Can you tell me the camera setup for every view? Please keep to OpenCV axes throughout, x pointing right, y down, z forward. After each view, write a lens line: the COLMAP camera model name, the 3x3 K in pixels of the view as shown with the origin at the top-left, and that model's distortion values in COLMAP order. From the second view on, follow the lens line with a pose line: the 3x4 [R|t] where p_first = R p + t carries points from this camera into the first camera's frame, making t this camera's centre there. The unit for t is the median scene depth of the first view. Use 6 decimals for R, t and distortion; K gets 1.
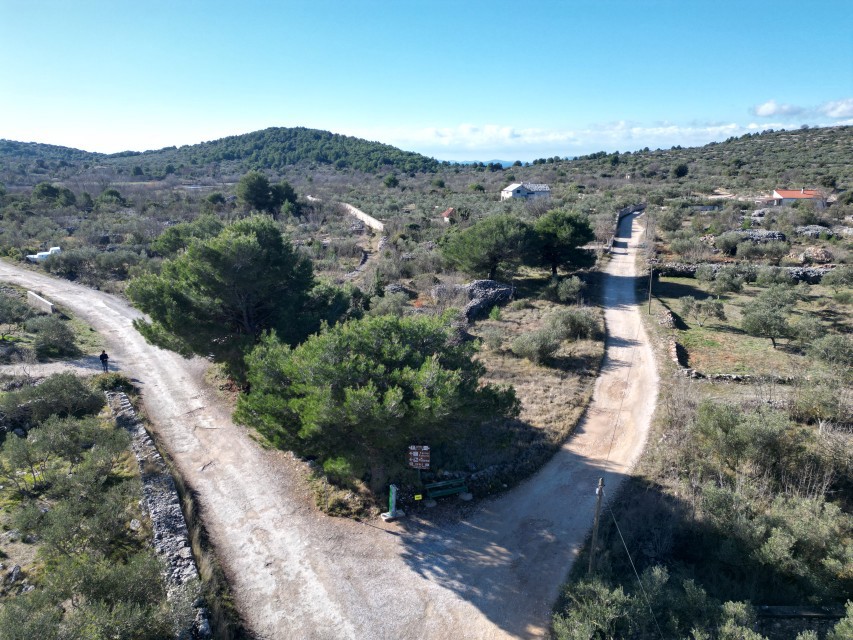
lens RADIAL K [[597.3, 0, 427.7], [0, 597.3, 320.0], [0, 0, 1]] dist [0.026229, -0.009064]
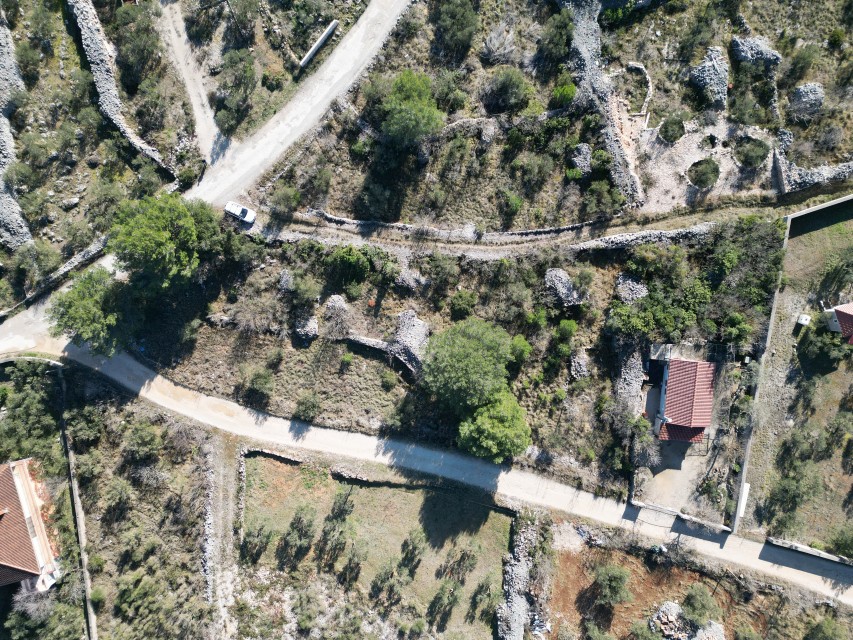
lens RADIAL K [[597.3, 0, 426.6], [0, 597.3, 314.9], [0, 0, 1]] dist [0.026229, -0.009064]
pose [[0.066094, 0.997223, 0.034312, -0.048534], [-0.224340, -0.018656, 0.974332, -2.611009], [0.972267, -0.072095, 0.222484, 1.575122]]
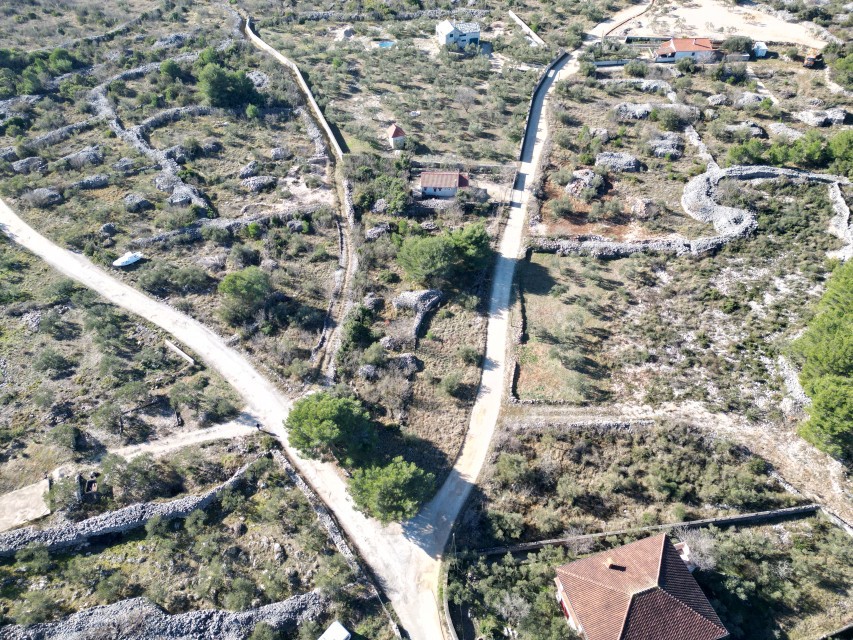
lens RADIAL K [[597.3, 0, 428.5], [0, 597.3, 318.9], [0, 0, 1]] dist [0.026229, -0.009064]
pose [[0.994244, -0.063011, 0.086656, -0.084870], [0.009245, 0.856227, 0.516518, -1.805825], [-0.106744, -0.512743, 0.851880, -0.991004]]
